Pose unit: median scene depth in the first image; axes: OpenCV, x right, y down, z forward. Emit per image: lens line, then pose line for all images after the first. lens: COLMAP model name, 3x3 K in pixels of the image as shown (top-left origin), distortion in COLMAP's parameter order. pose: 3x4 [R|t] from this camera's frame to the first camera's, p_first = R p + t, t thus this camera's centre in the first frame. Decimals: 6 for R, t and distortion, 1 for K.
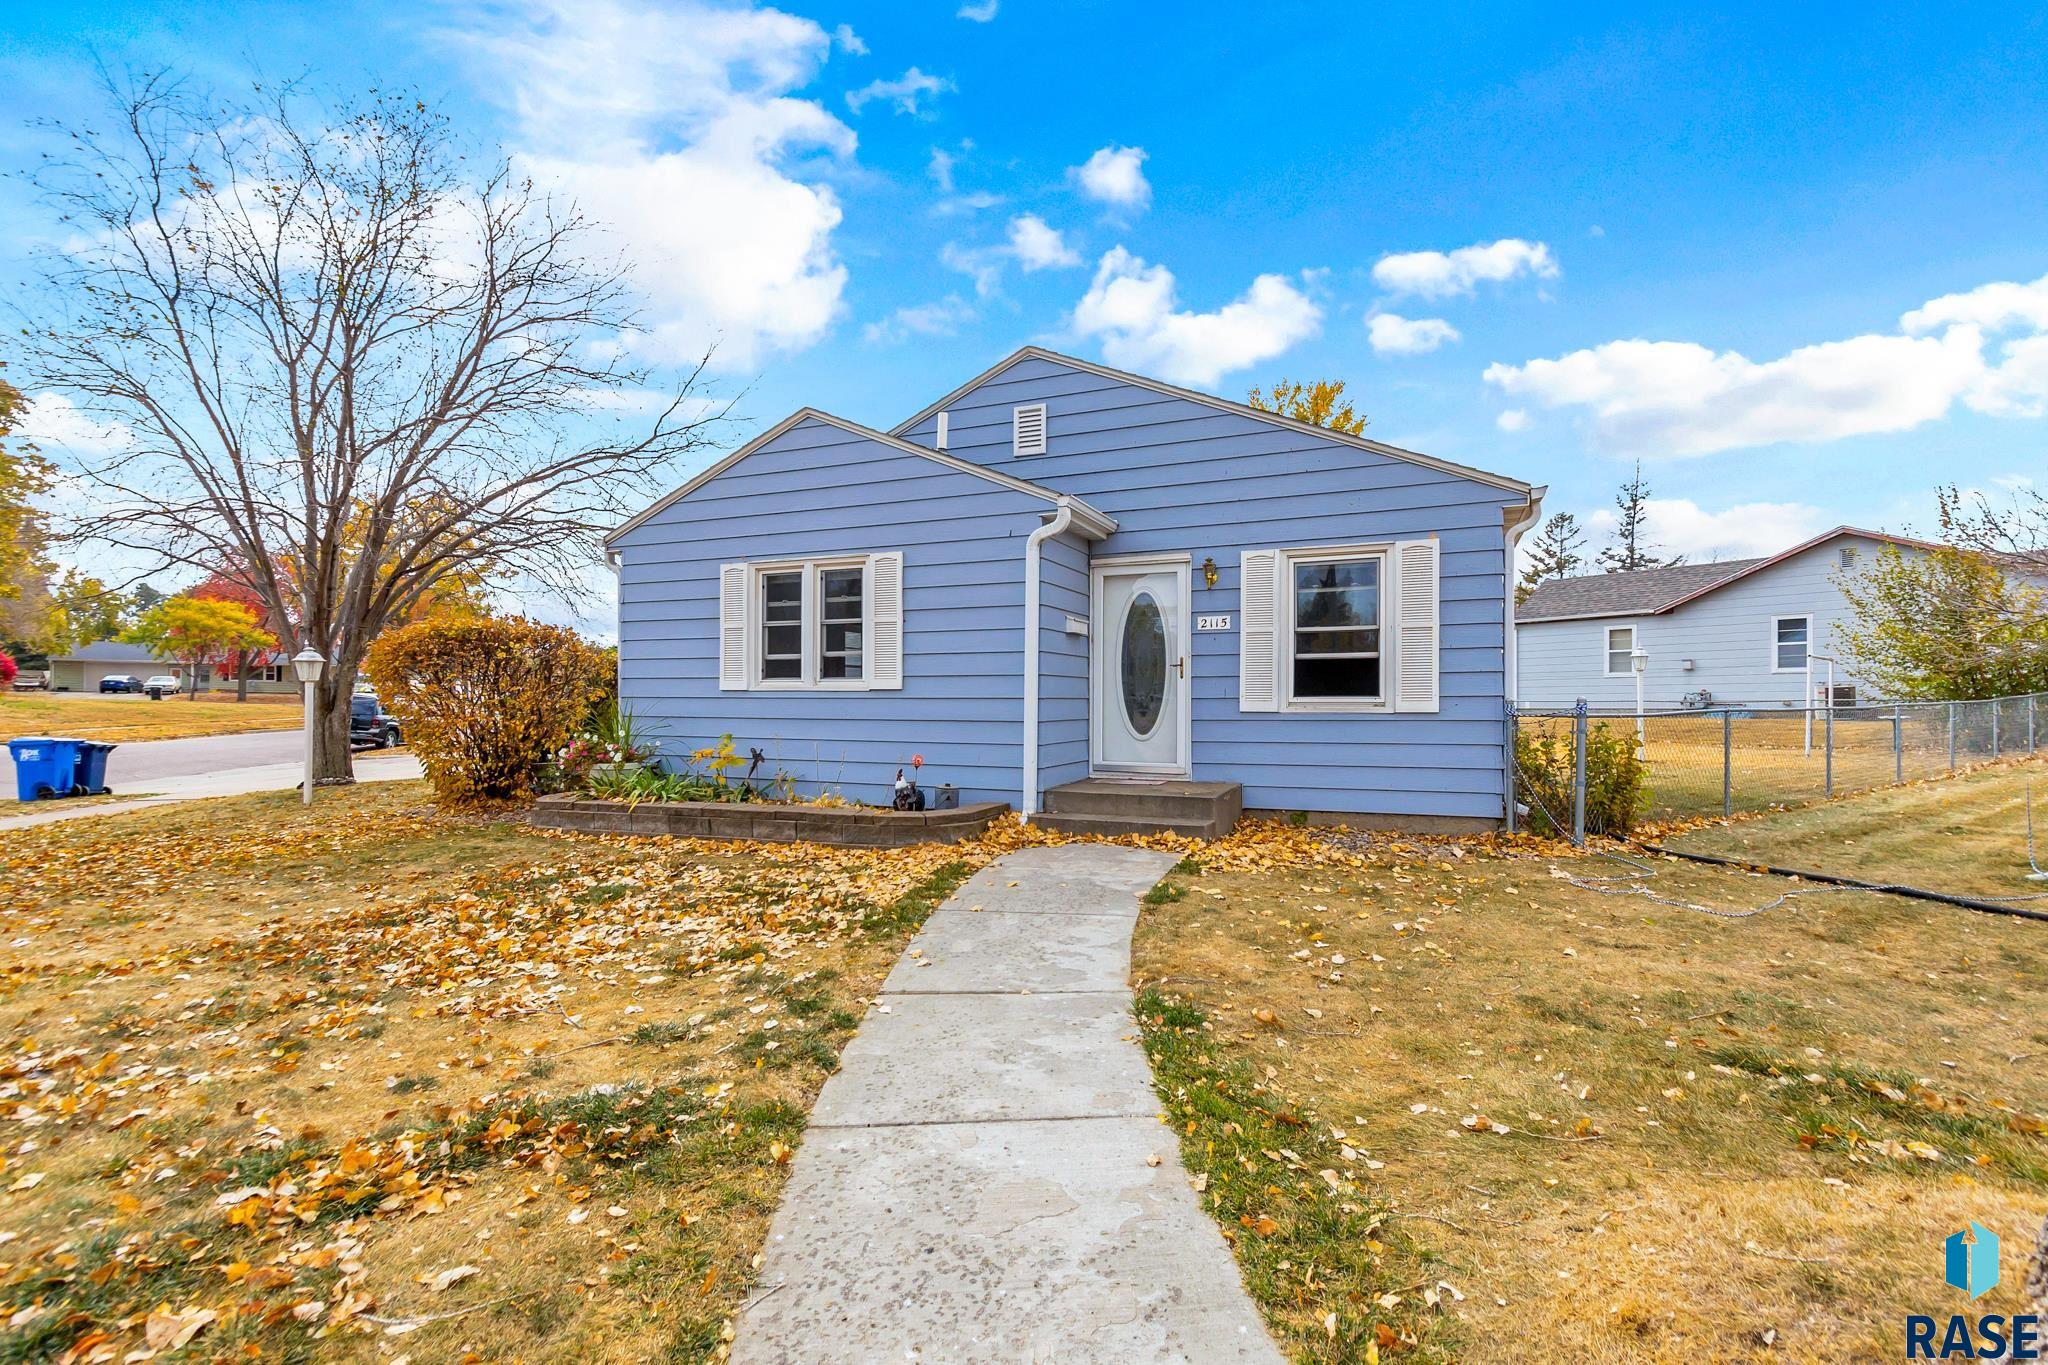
lens RADIAL K [[927.3, 0, 1021.1], [0, 927.3, 699.7], [0, 0, 1]] dist [0.007128, 0.000083]
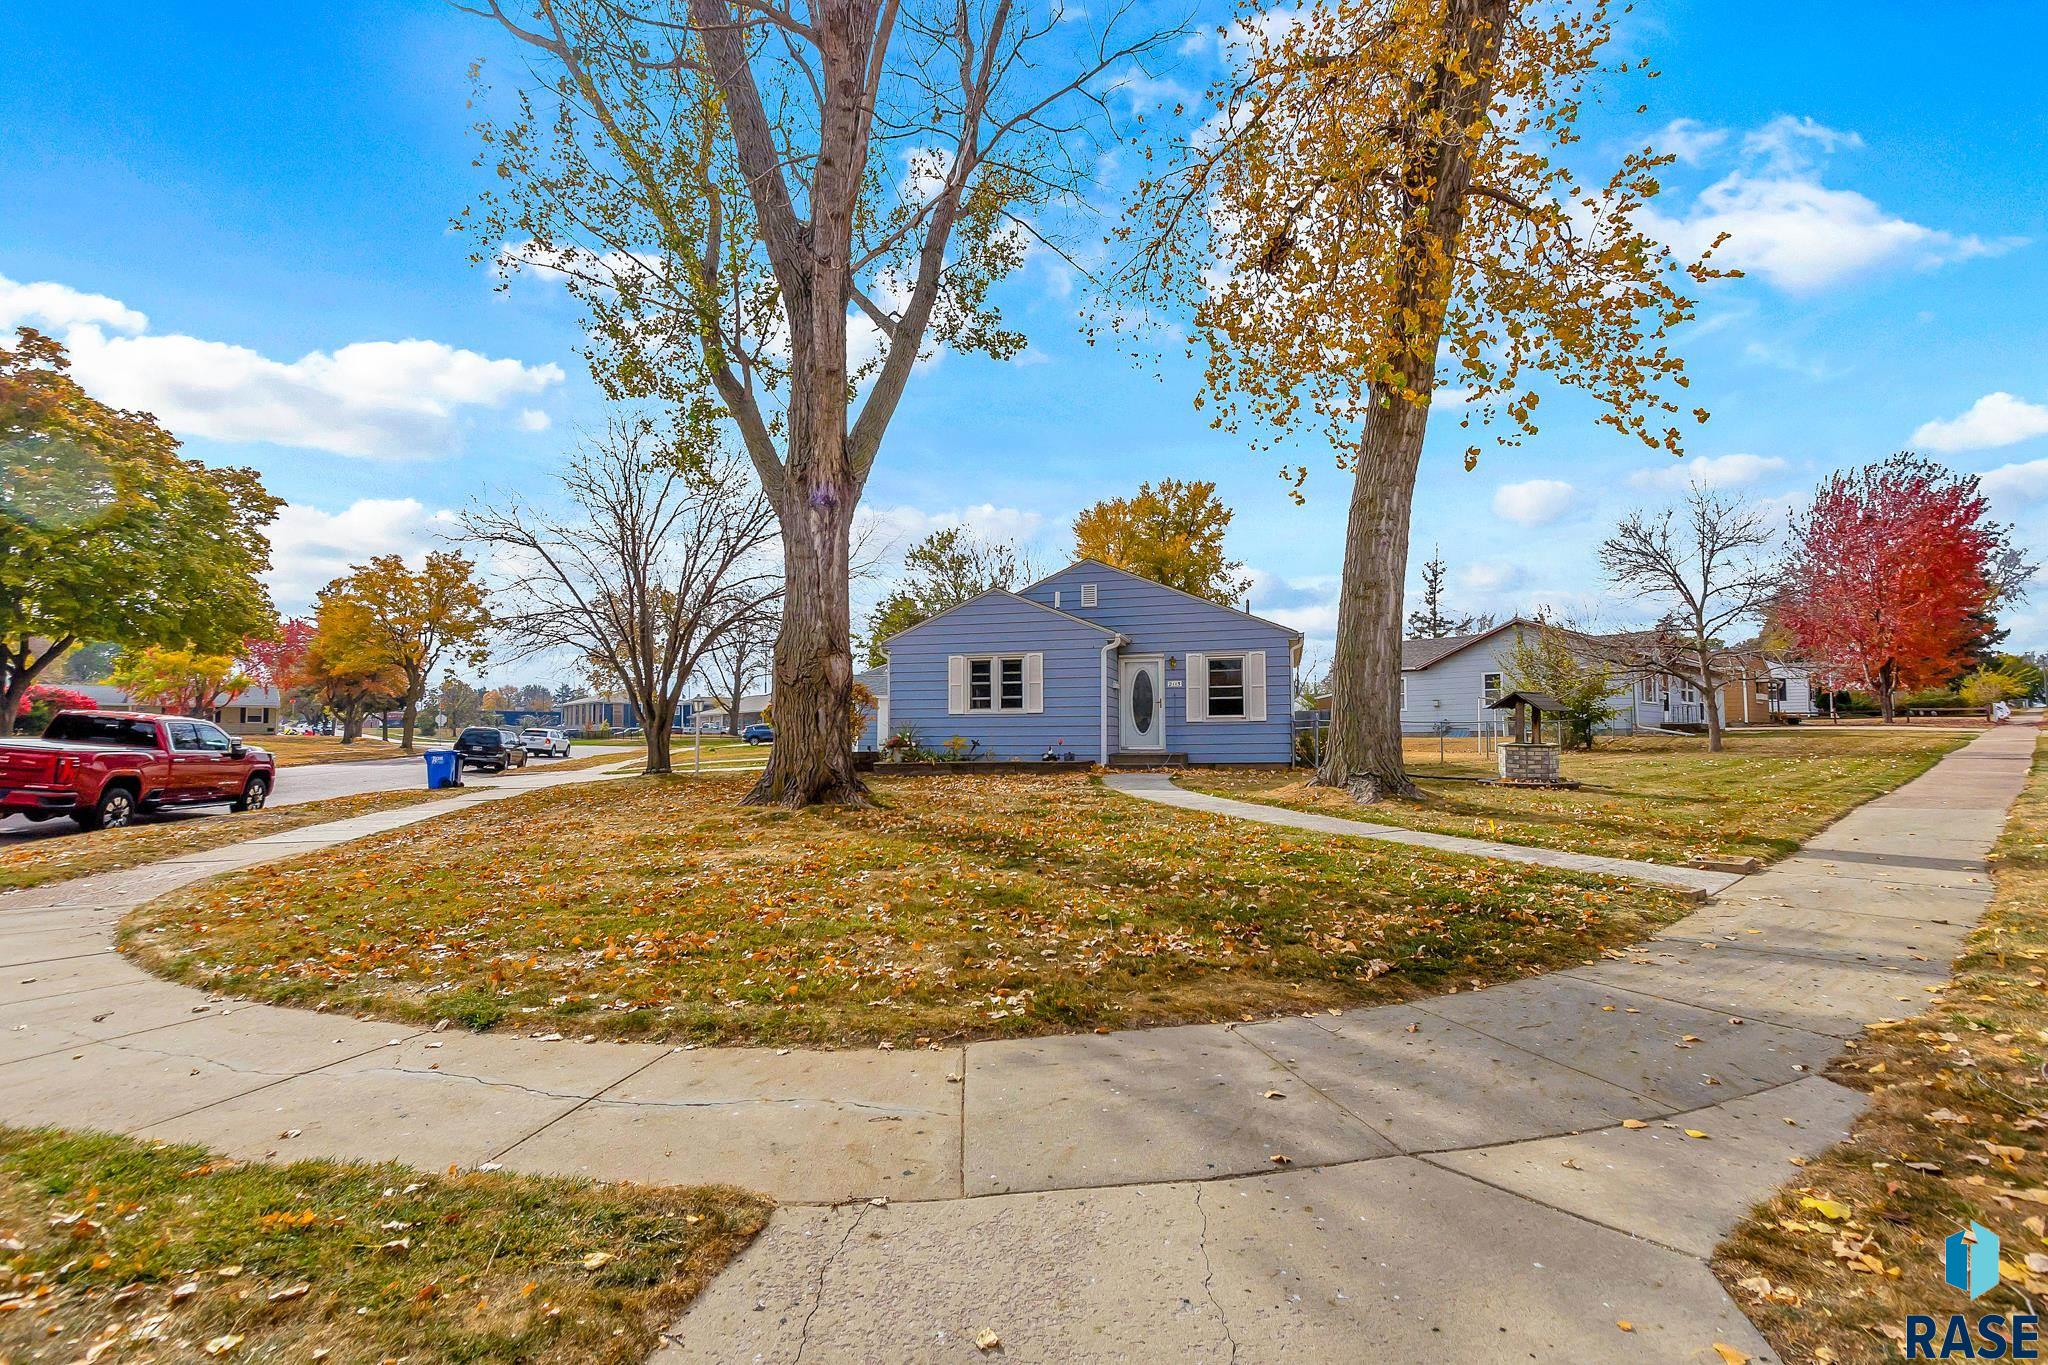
lens RADIAL K [[927.3, 0, 1021.1], [0, 927.3, 699.7], [0, 0, 1]] dist [0.007128, 0.000083]
pose [[0.991483, -0.000990, 0.130233, -0.466213], [0.006766, 0.999012, -0.043912, 0.054970], [-0.130061, 0.044419, 0.990511, -1.223723]]
